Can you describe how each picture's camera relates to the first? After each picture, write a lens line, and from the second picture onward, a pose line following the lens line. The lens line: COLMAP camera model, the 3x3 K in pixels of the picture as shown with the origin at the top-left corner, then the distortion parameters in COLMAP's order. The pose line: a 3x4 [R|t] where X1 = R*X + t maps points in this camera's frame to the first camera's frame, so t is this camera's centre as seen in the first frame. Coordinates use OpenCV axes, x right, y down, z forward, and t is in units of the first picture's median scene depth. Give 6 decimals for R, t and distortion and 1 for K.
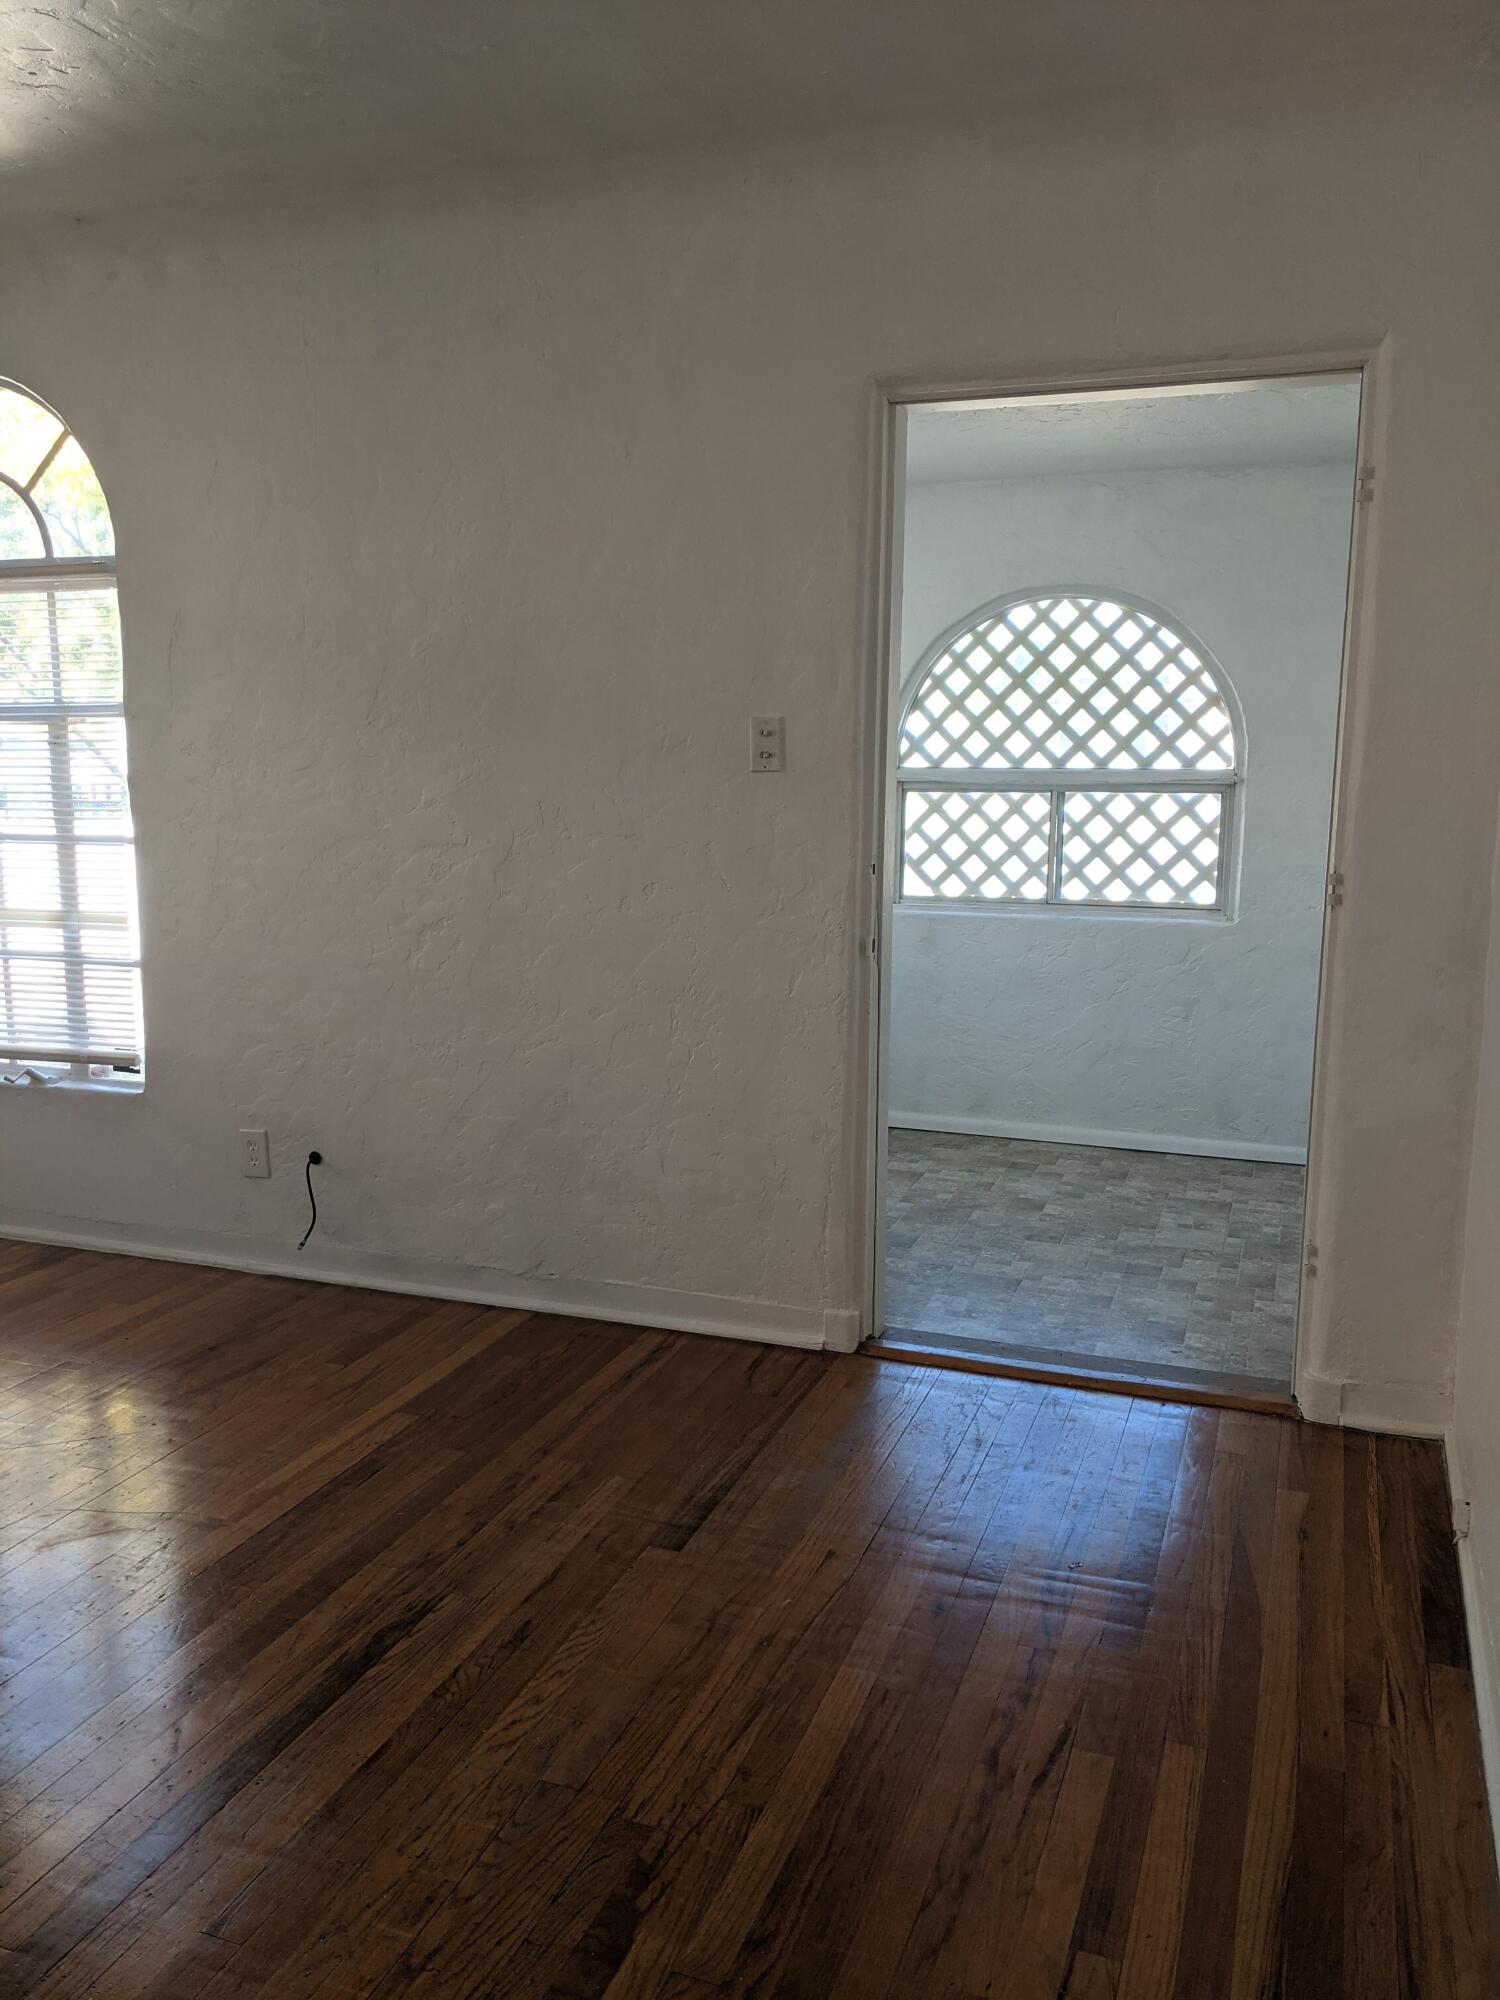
lens RADIAL K [[1601.1, 0, 753.4], [0, 1601.1, 1017.9], [0, 0, 1]] dist [0.117326, -0.273715]
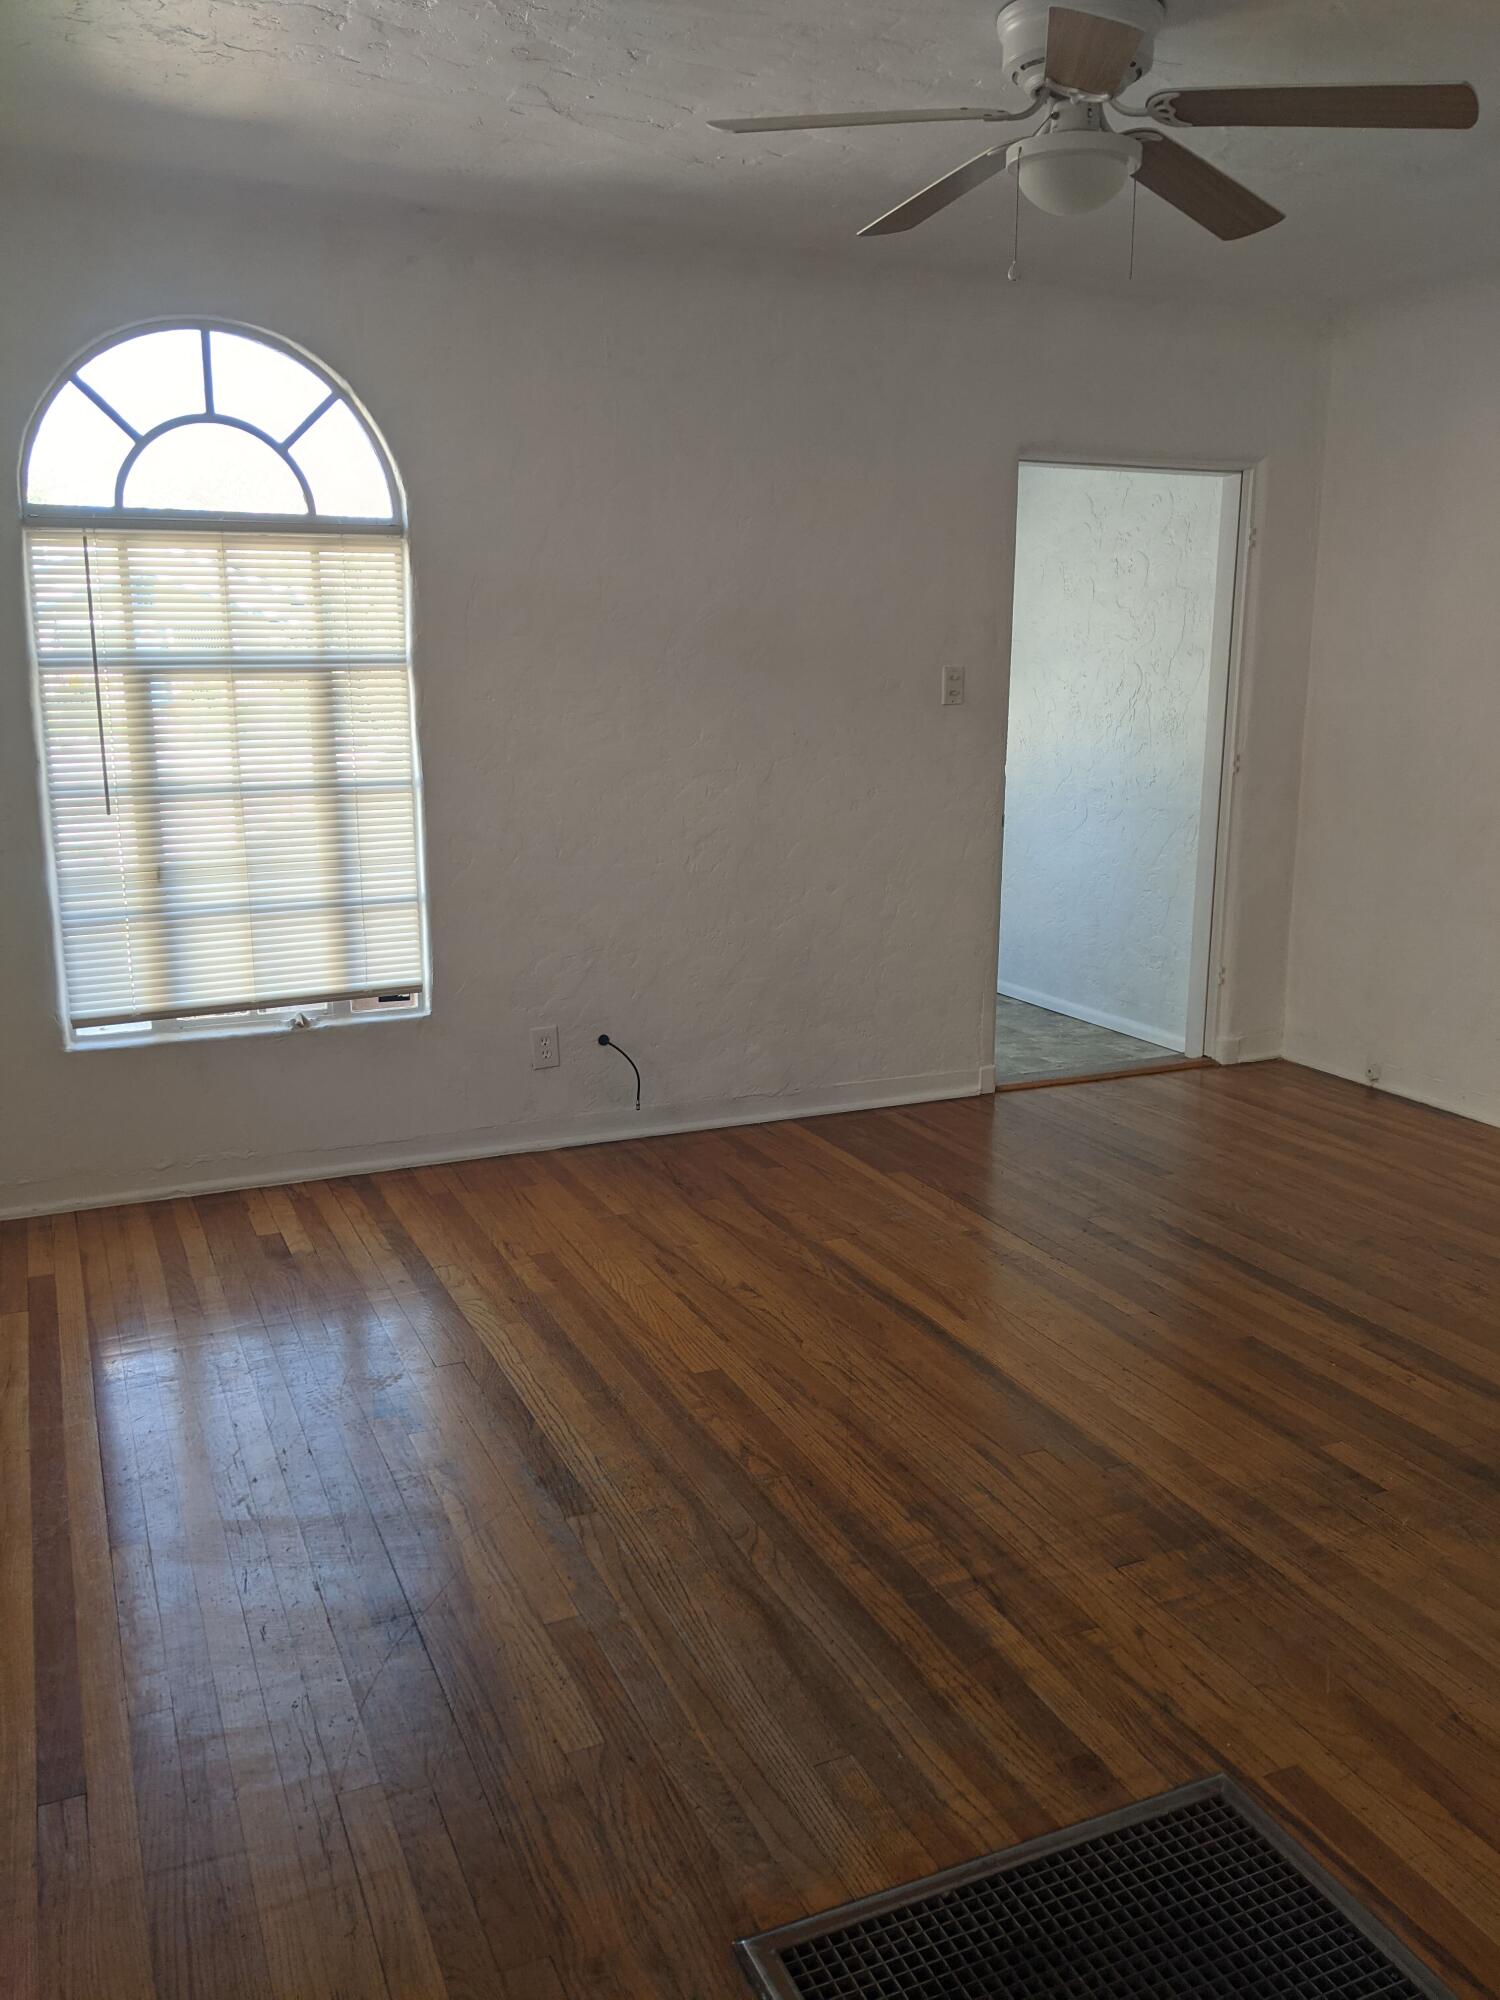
lens RADIAL K [[1590.9, 0, 751.5], [0, 1590.9, 1021.3], [0, 0, 1]] dist [0.058197, -0.114946]
pose [[0.716064, -0.159775, 0.679503, -0.998301], [0.123238, 0.987097, 0.102233, -0.034604], [-0.687070, 0.010535, 0.726515, 0.064392]]
